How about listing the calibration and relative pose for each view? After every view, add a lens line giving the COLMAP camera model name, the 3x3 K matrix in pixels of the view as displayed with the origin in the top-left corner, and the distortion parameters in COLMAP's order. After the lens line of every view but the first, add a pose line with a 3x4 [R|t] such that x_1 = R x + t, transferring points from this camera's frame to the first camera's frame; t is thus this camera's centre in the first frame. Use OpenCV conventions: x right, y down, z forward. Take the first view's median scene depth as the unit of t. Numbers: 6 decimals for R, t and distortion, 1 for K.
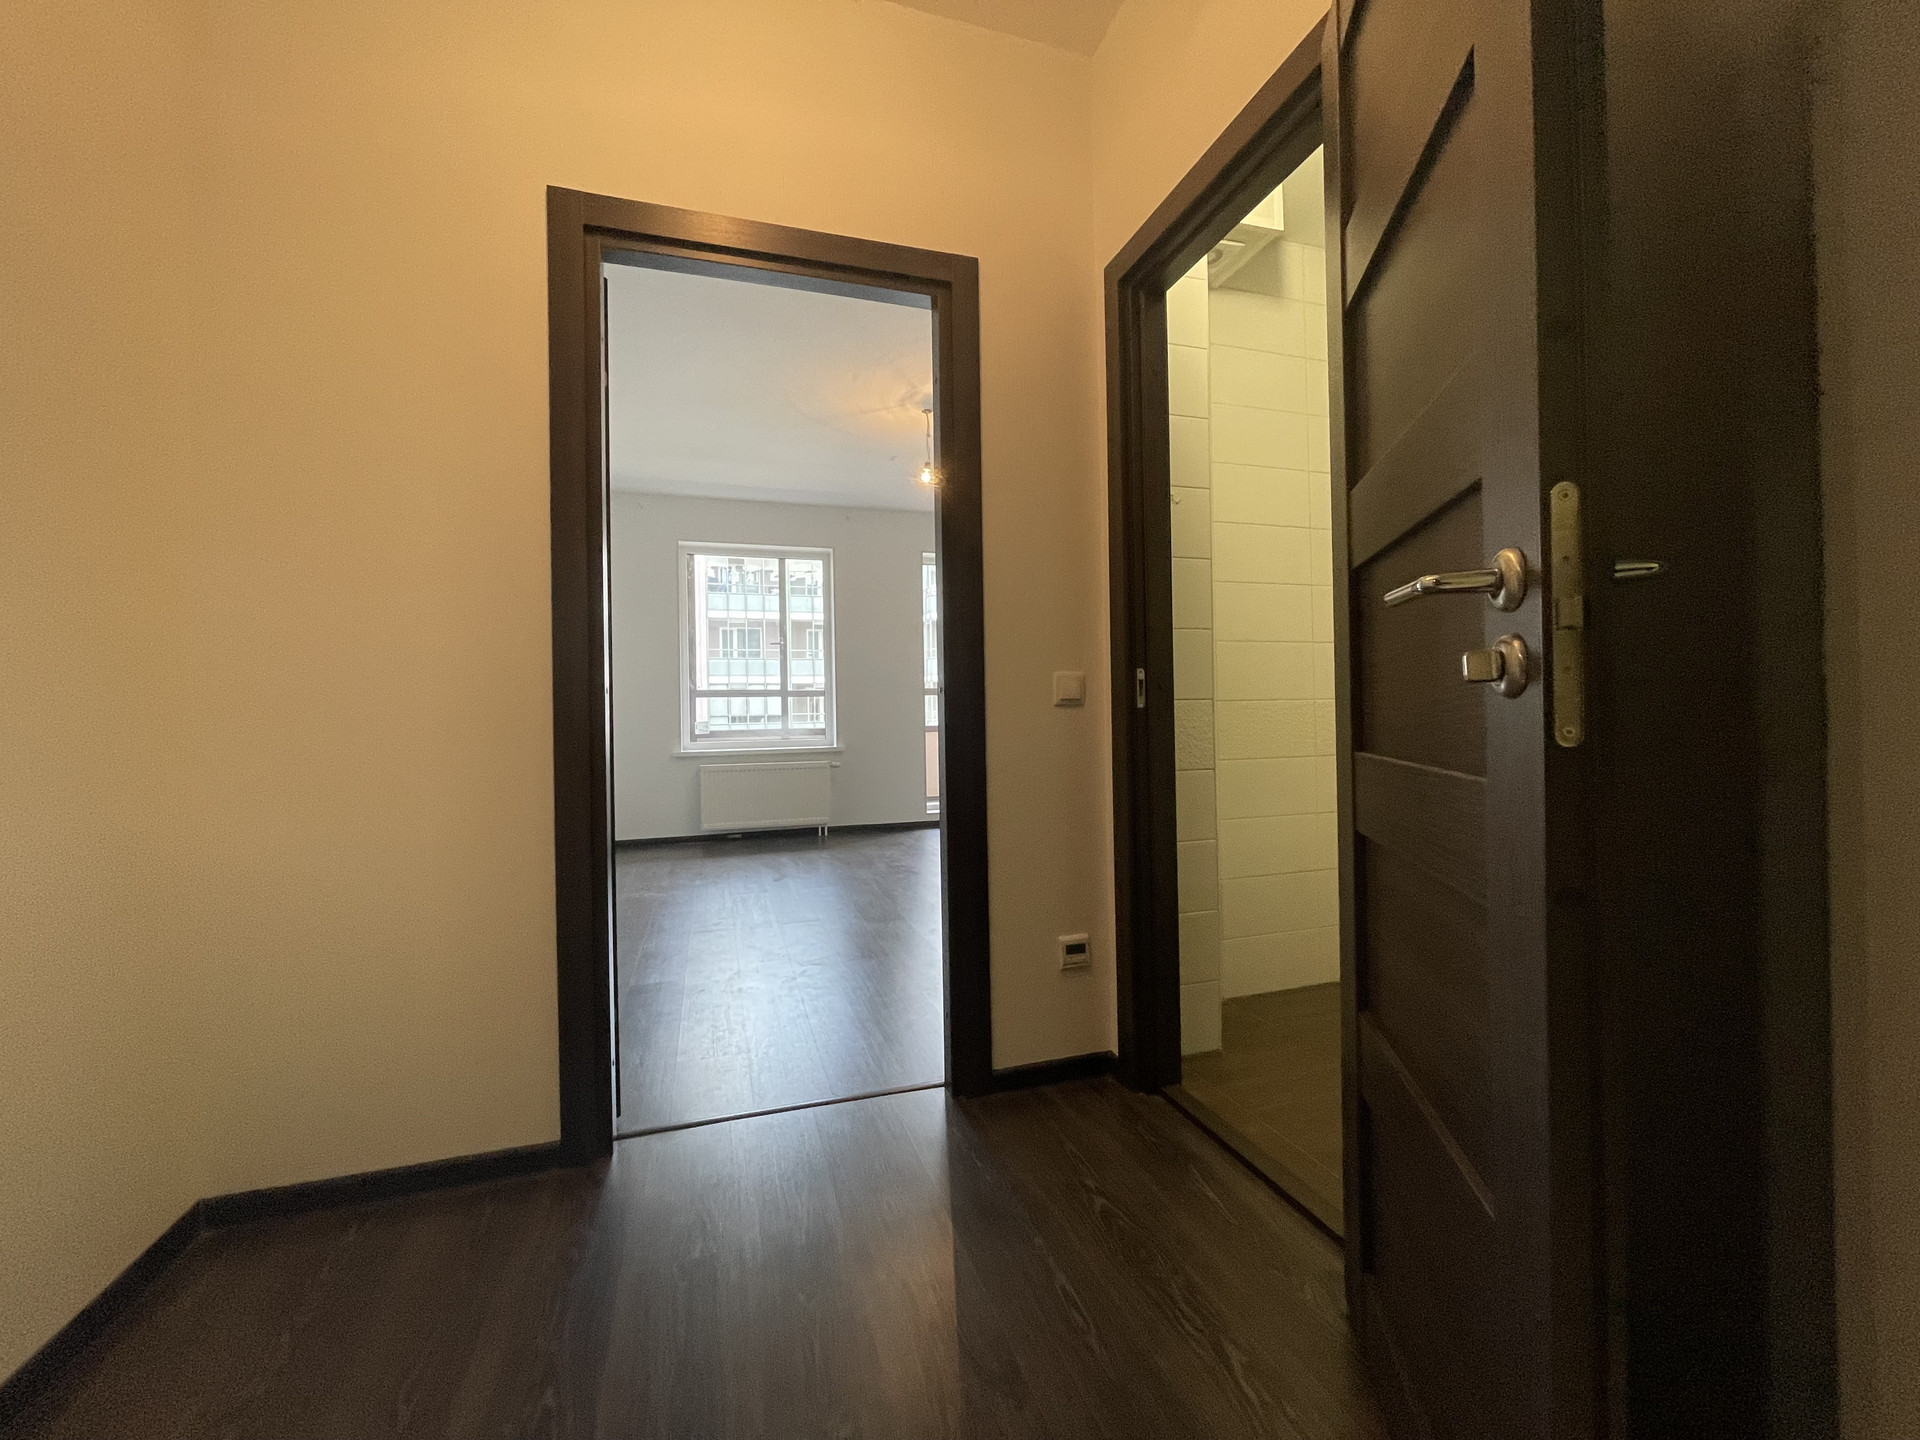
lens RADIAL K [[774.2, 0, 952.2], [0, 774.2, 711.6], [0, 0, 1]] dist [-0.001965, 0.000012]
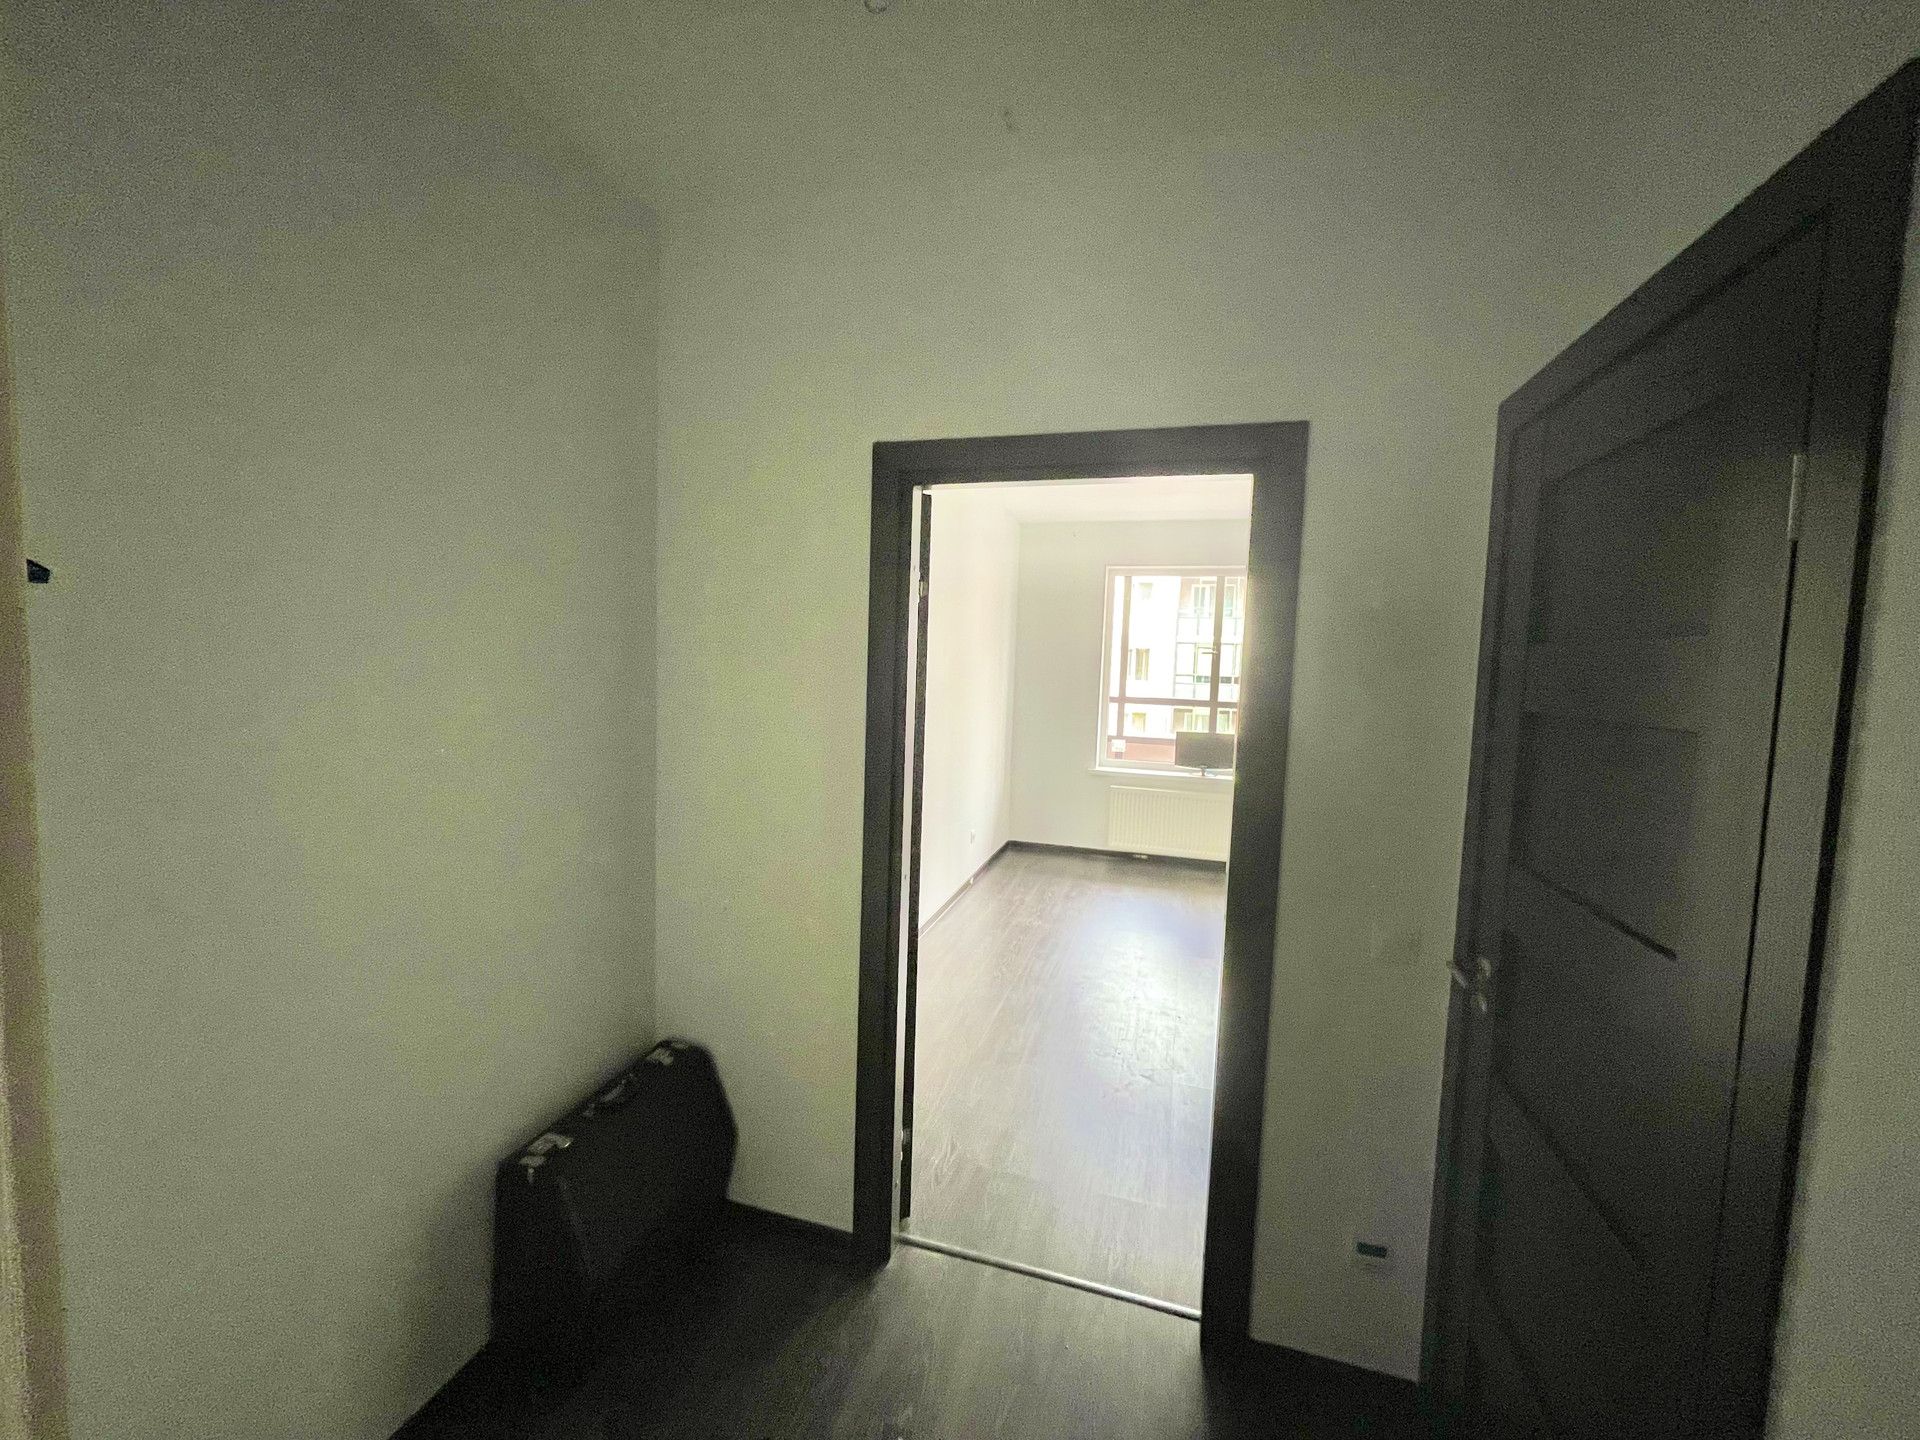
lens RADIAL K [[774.2, 0, 948.9], [0, 774.2, 720.4], [0, 0, 1]] dist [-0.001965, 0.000012]
pose [[0.826870, 0.087291, -0.555577, 0.196121], [-0.045616, 0.995036, 0.088447, -0.312691], [0.560540, -0.047791, 0.826747, 0.084257]]
